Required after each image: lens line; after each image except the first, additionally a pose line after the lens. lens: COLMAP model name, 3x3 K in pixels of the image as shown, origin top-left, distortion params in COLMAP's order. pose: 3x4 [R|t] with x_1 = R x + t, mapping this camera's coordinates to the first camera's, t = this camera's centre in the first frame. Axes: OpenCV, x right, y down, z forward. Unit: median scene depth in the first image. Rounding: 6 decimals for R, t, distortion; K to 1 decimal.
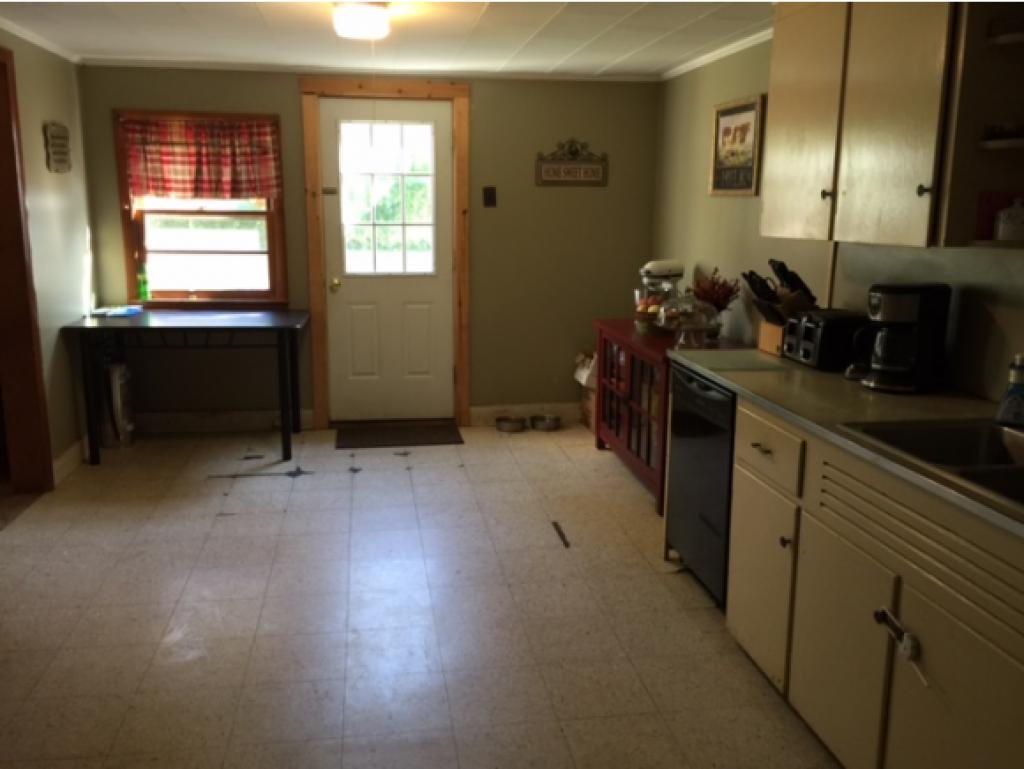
lens RADIAL K [[899.3, 0, 513.9], [0, 899.3, 382.9], [0, 0, 1]] dist [0.094760, -0.093367]
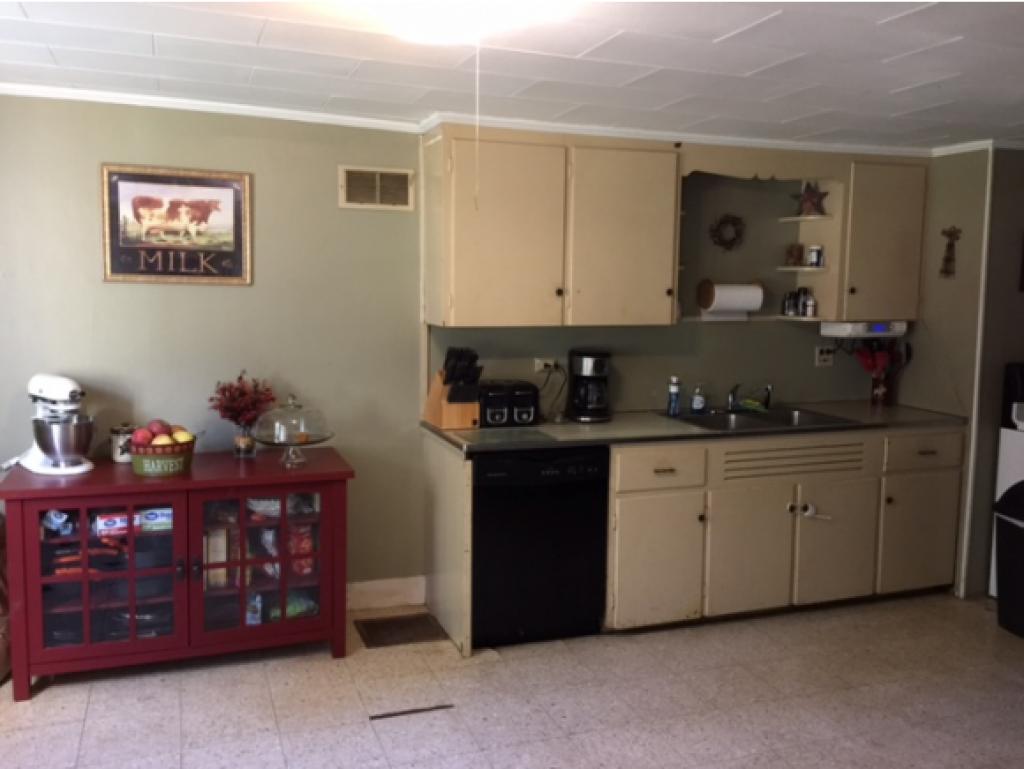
lens RADIAL K [[899.3, 0, 513.7], [0, 899.3, 382.0], [0, 0, 1]] dist [0.094760, -0.093367]
pose [[-0.203525, -0.130465, 0.970338, -0.634617], [0.175217, 0.970228, 0.167201, -0.208908], [-0.963264, 0.204050, -0.174606, 0.891139]]
